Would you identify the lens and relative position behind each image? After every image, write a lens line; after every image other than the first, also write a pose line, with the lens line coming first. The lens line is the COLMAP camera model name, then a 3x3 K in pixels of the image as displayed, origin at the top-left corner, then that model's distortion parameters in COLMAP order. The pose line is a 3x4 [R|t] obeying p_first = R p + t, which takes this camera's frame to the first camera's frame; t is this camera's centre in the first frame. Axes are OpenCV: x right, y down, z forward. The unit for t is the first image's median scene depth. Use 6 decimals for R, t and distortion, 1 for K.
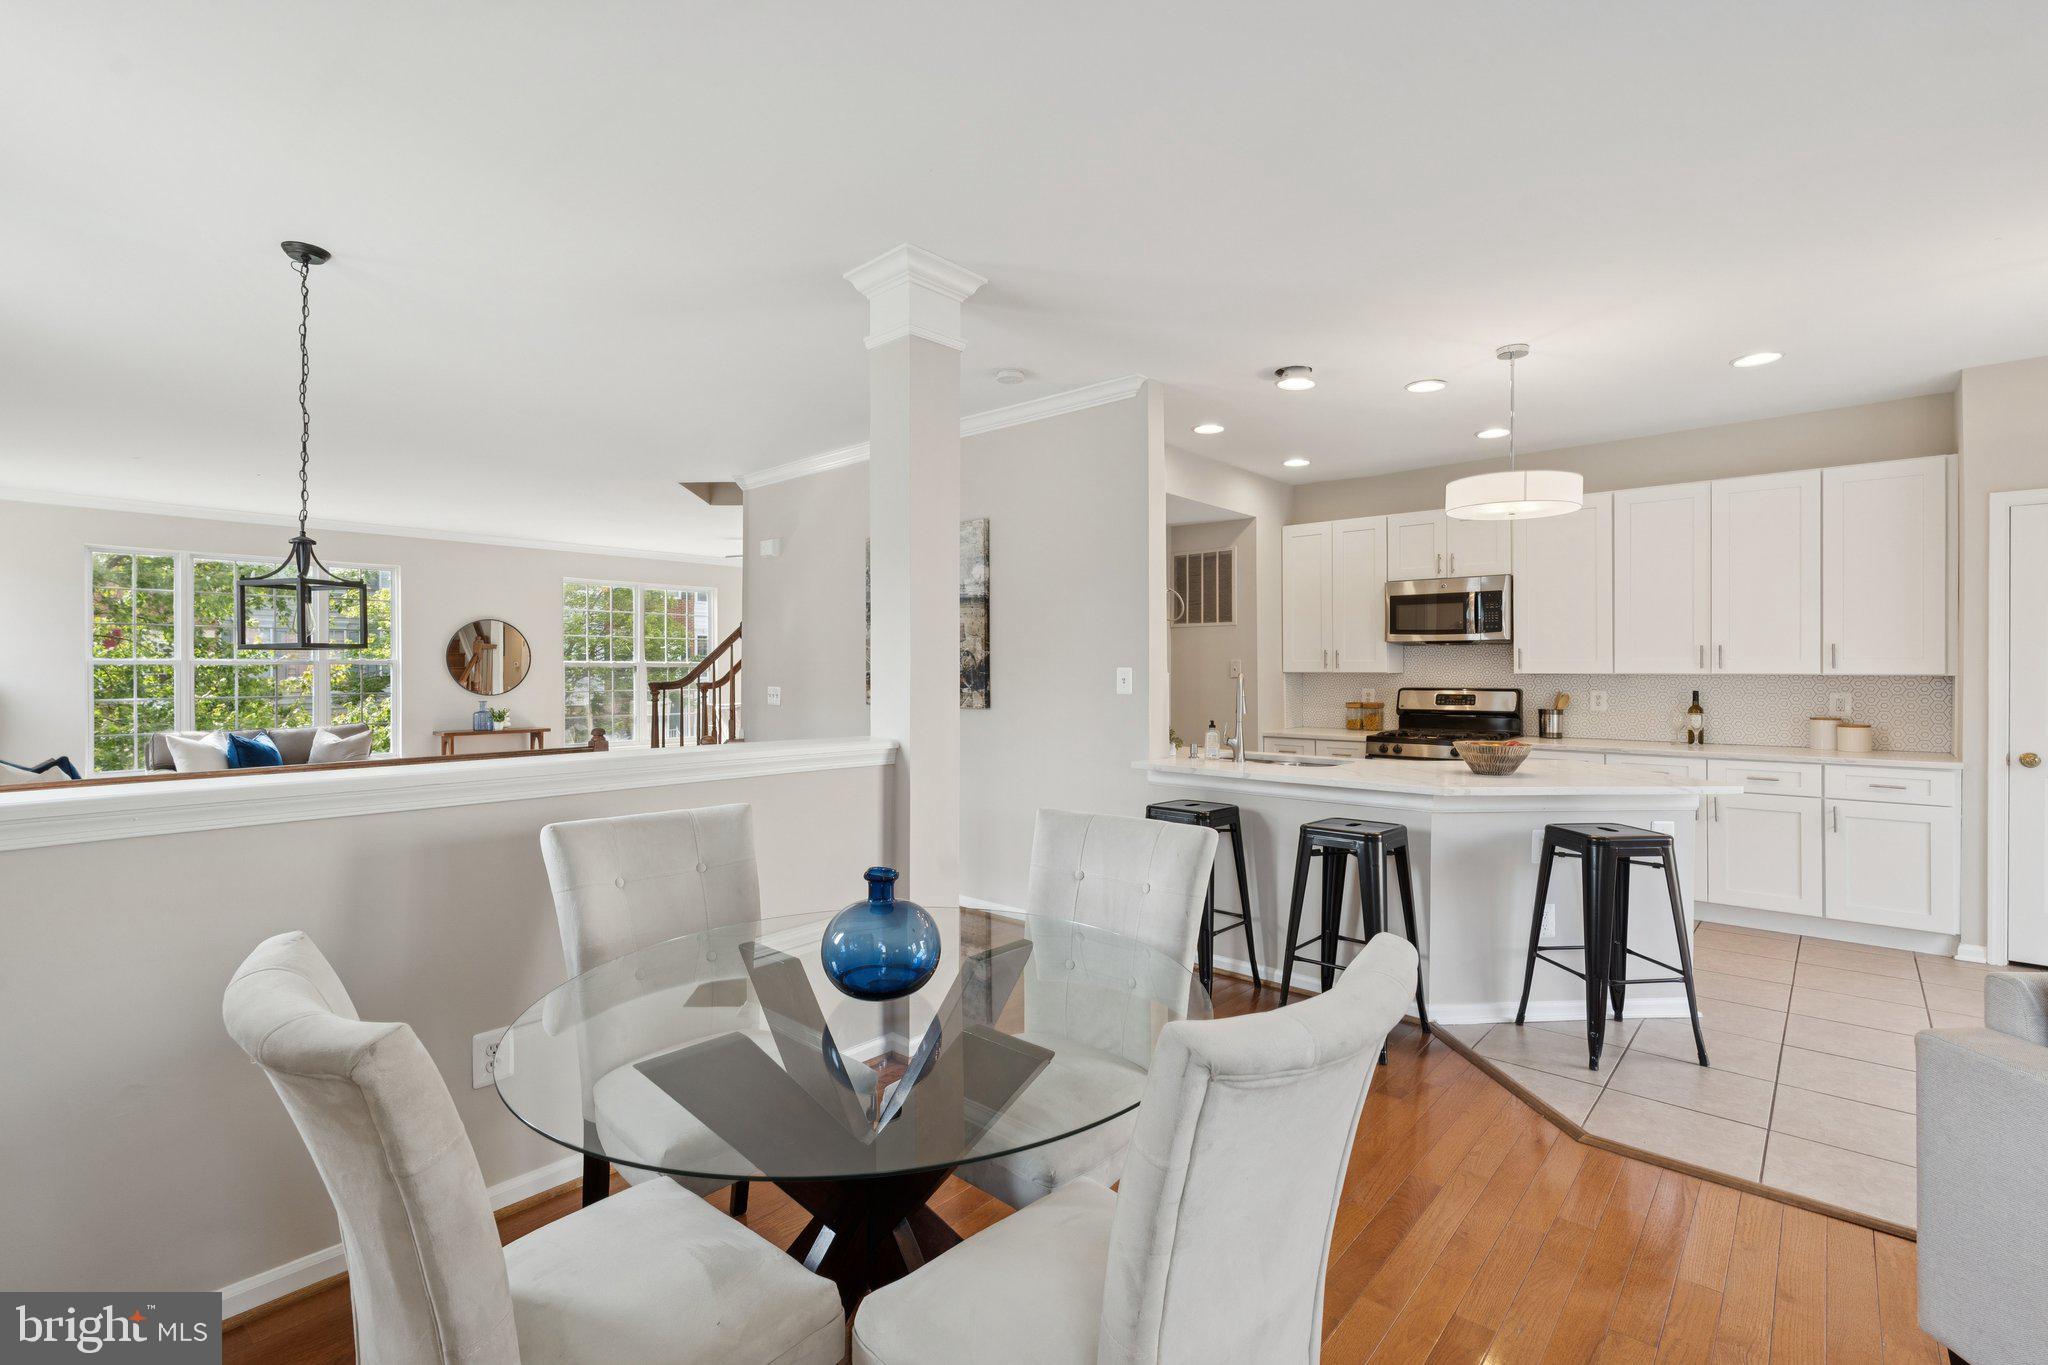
lens RADIAL K [[920.8, 0, 1031.6], [0, 920.8, 667.5], [0, 0, 1]] dist [-0.001338, 0.000862]
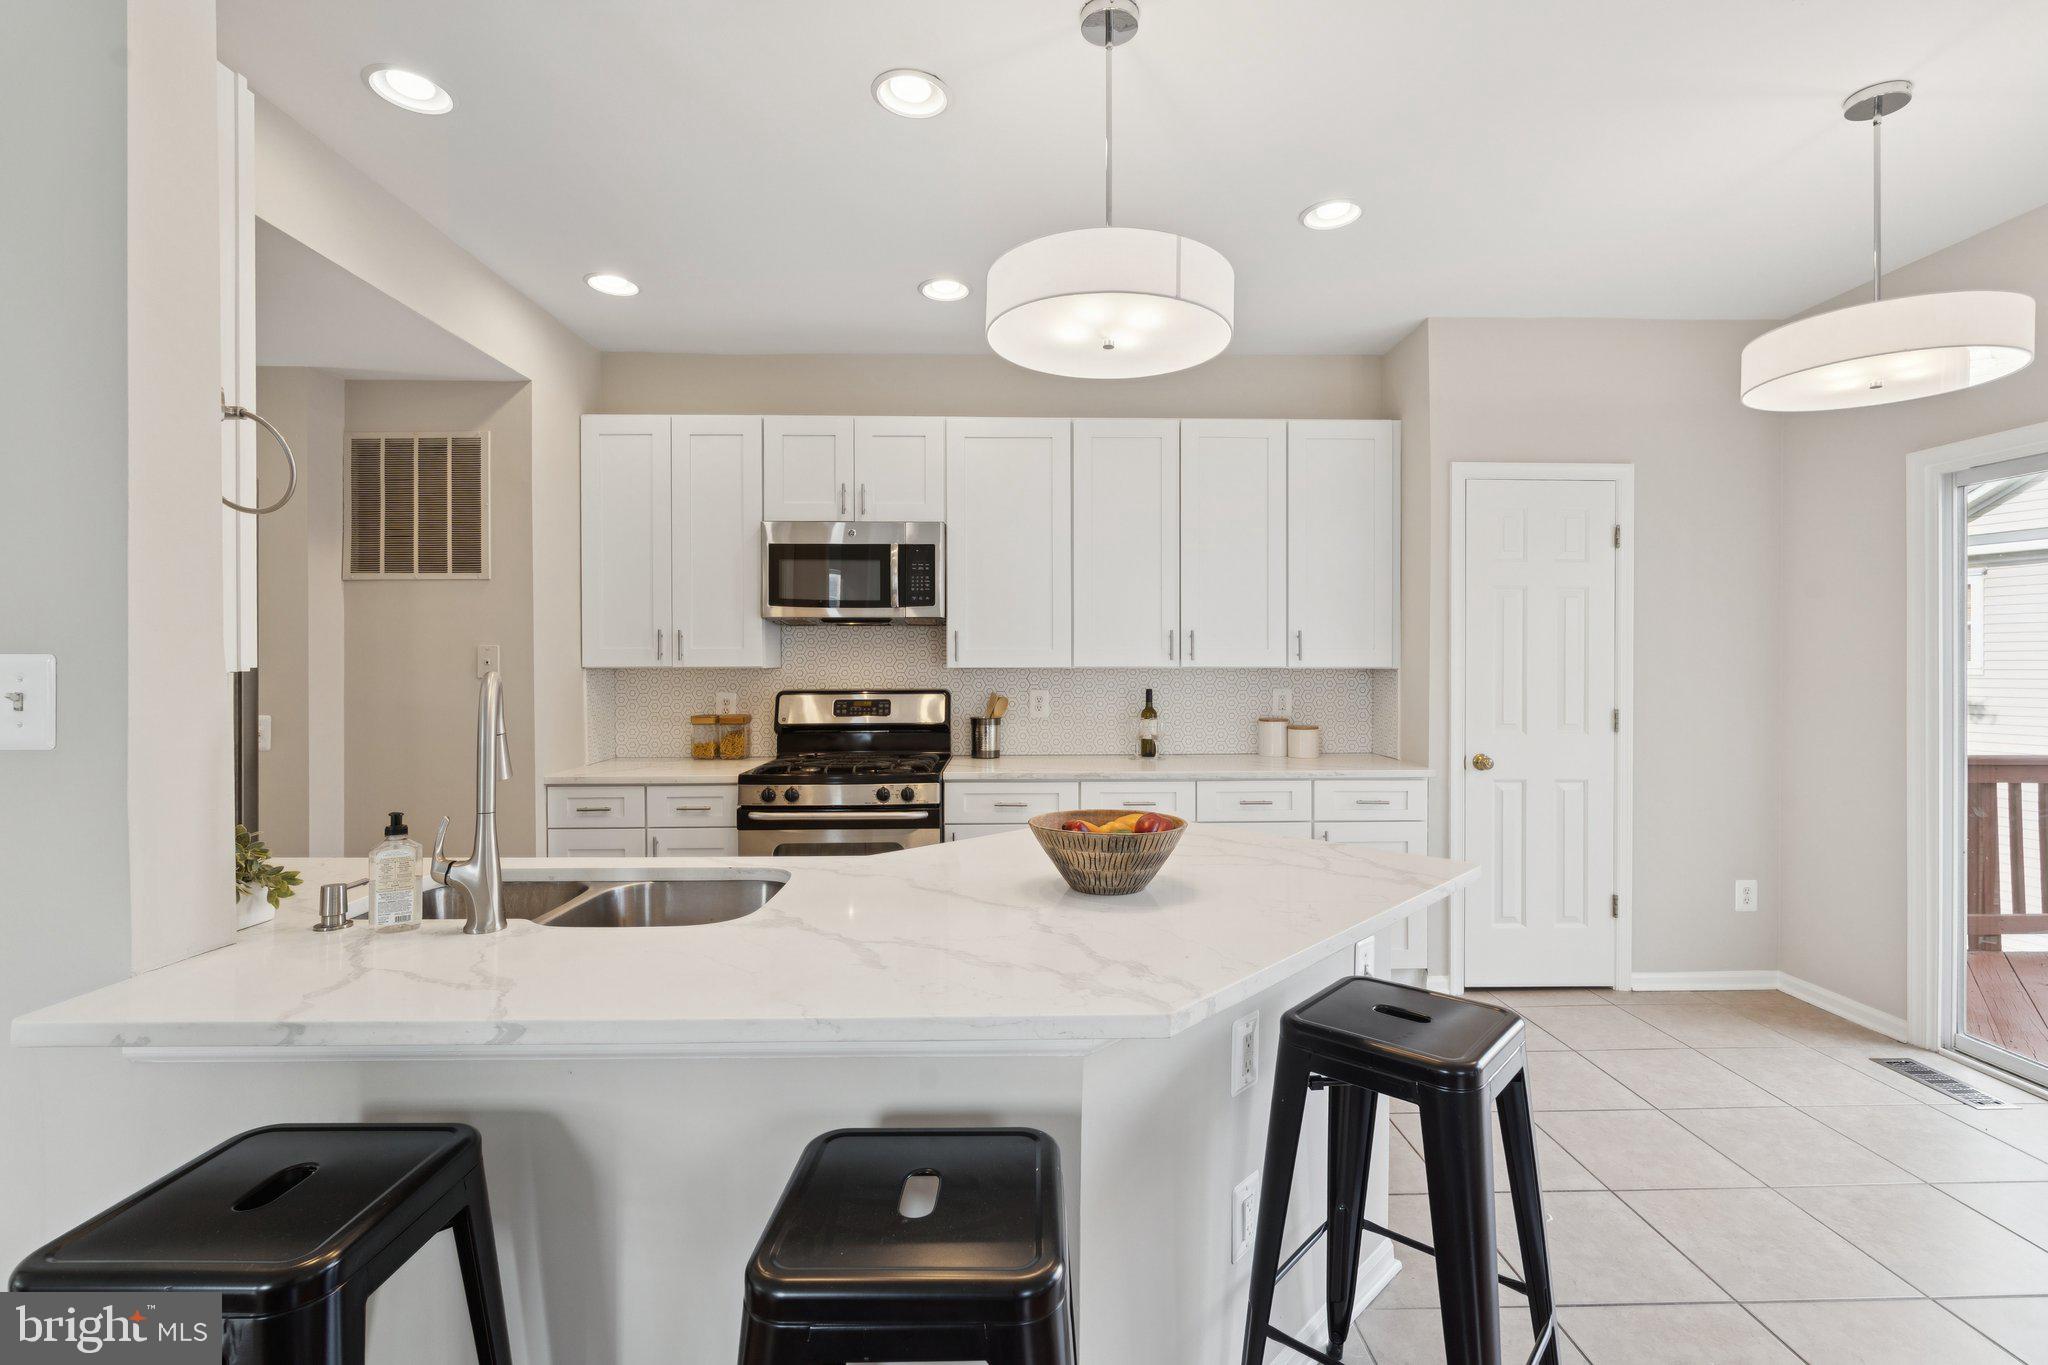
lens RADIAL K [[920.8, 0, 1026.6], [0, 920.8, 663.6], [0, 0, 1]] dist [-0.001338, 0.000862]
pose [[0.738946, -0.000705, 0.673765, 0.105701], [-0.000280, 0.999999, 0.001354, 0.002282], [-0.673765, -0.001189, 0.738945, 0.451322]]
